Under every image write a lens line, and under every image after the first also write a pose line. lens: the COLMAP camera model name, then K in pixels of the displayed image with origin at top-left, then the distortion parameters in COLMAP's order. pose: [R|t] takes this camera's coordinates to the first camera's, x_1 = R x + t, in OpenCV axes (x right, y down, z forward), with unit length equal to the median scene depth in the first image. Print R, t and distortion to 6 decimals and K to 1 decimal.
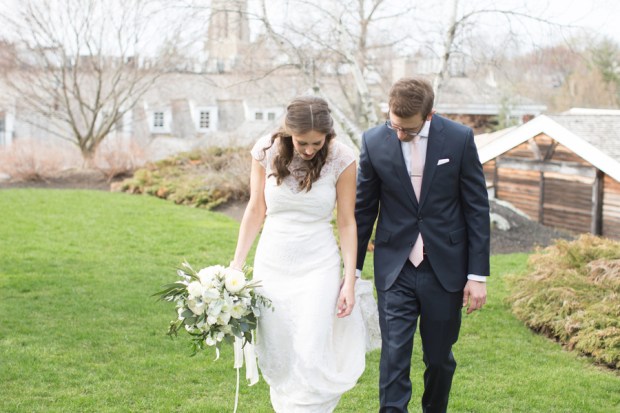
lens RADIAL K [[1052.6, 0, 310.0], [0, 1052.6, 206.5], [0, 0, 1]] dist [-0.119936, -0.038701]
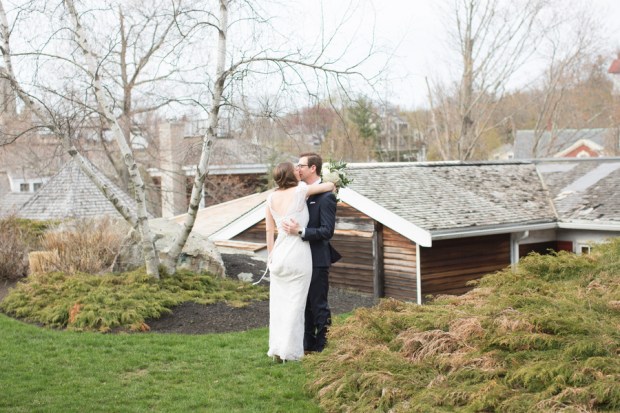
lens RADIAL K [[1018.0, 0, 310.0], [0, 1018.0, 206.5], [0, 0, 1]] dist [-0.128220, 0.082986]
pose [[0.974038, -0.054664, 0.219686, 0.007465], [0.067498, 0.996398, -0.051339, -0.005570], [-0.216088, 0.064834, 0.974219, 0.081502]]
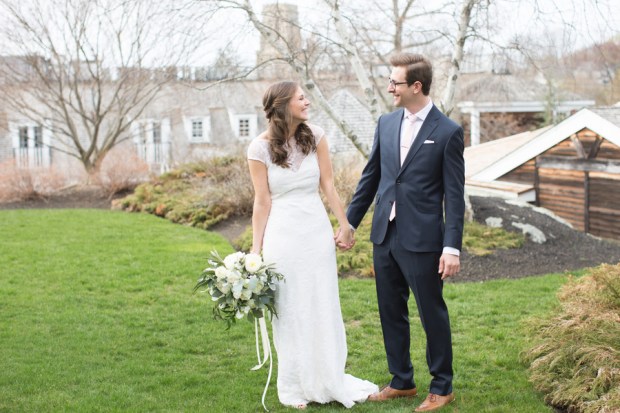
lens RADIAL K [[1018.0, 0, 310.0], [0, 1018.0, 206.5], [0, 0, 1]] dist [-0.128220, 0.082986]
pose [[0.997688, -0.032858, -0.059490, 0.034273], [0.032696, 0.999458, -0.003695, -0.007426], [0.059579, 0.001741, 0.998222, 0.116113]]
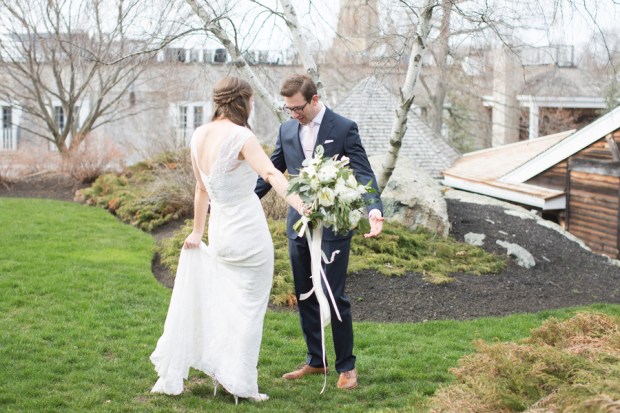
lens RADIAL K [[1018.0, 0, 310.0], [0, 1018.0, 206.5], [0, 0, 1]] dist [-0.128220, 0.082986]
pose [[0.990483, 0.007187, -0.137449, 0.095550], [-0.006391, 0.999960, 0.006232, -0.014920], [0.137489, -0.005294, 0.990489, 0.226525]]
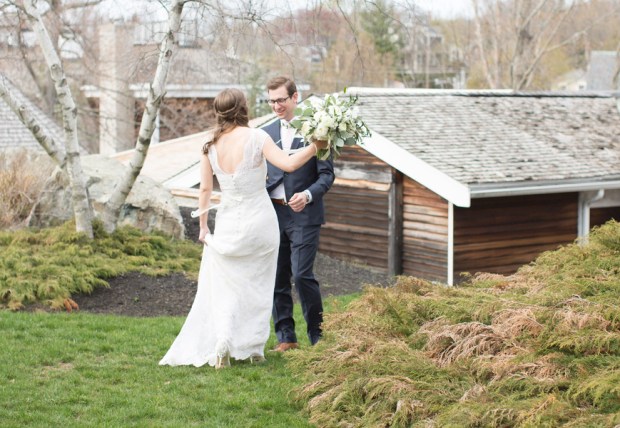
lens RADIAL K [[1398.6, 0, 311.0], [0, 1398.6, 182.2], [0, 0, 1]] dist [-0.083571, -0.480248]
pose [[0.974141, -0.027229, 0.224292, 0.007668], [0.033768, 0.999108, -0.025369, -0.005537], [-0.223401, 0.032287, 0.974192, 0.084603]]
